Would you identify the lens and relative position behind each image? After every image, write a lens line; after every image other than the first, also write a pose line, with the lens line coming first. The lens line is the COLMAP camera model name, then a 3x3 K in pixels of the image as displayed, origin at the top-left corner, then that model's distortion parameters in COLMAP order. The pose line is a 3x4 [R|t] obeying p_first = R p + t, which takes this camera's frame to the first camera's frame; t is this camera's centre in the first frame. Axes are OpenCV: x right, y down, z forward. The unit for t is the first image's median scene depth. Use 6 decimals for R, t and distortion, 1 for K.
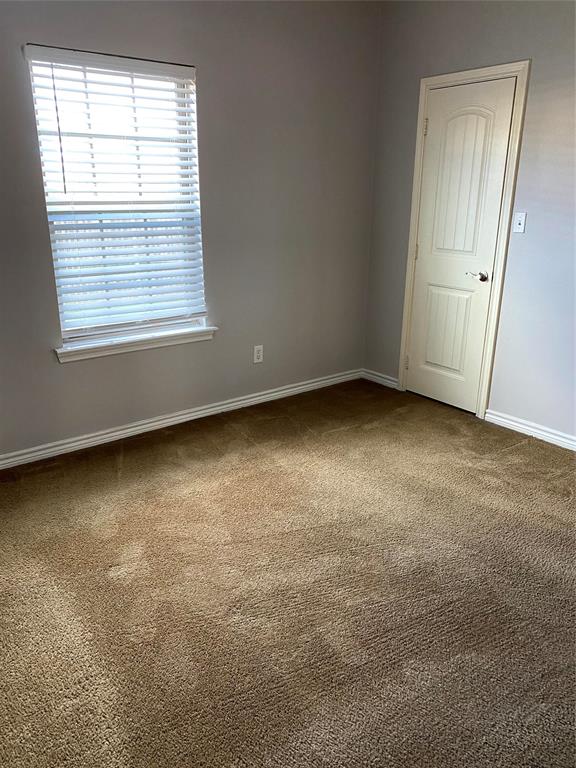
lens RADIAL K [[587.4, 0, 291.2], [0, 587.4, 379.7], [0, 0, 1]] dist [0.039887, -0.039904]
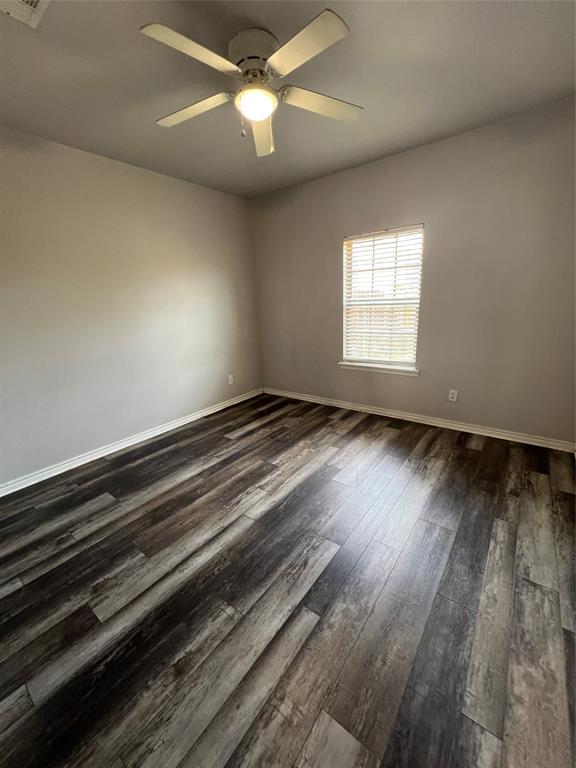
lens RADIAL K [[305.9, 0, 288.0], [0, 305.9, 384.0], [0, 0, 1]] dist [-0.001260, -0.000230]
pose [[0.263812, 0.234201, -0.935710, 0.664658], [-0.248030, 0.953927, 0.168832, -0.117439], [0.932140, 0.187545, 0.309746, 0.411477]]
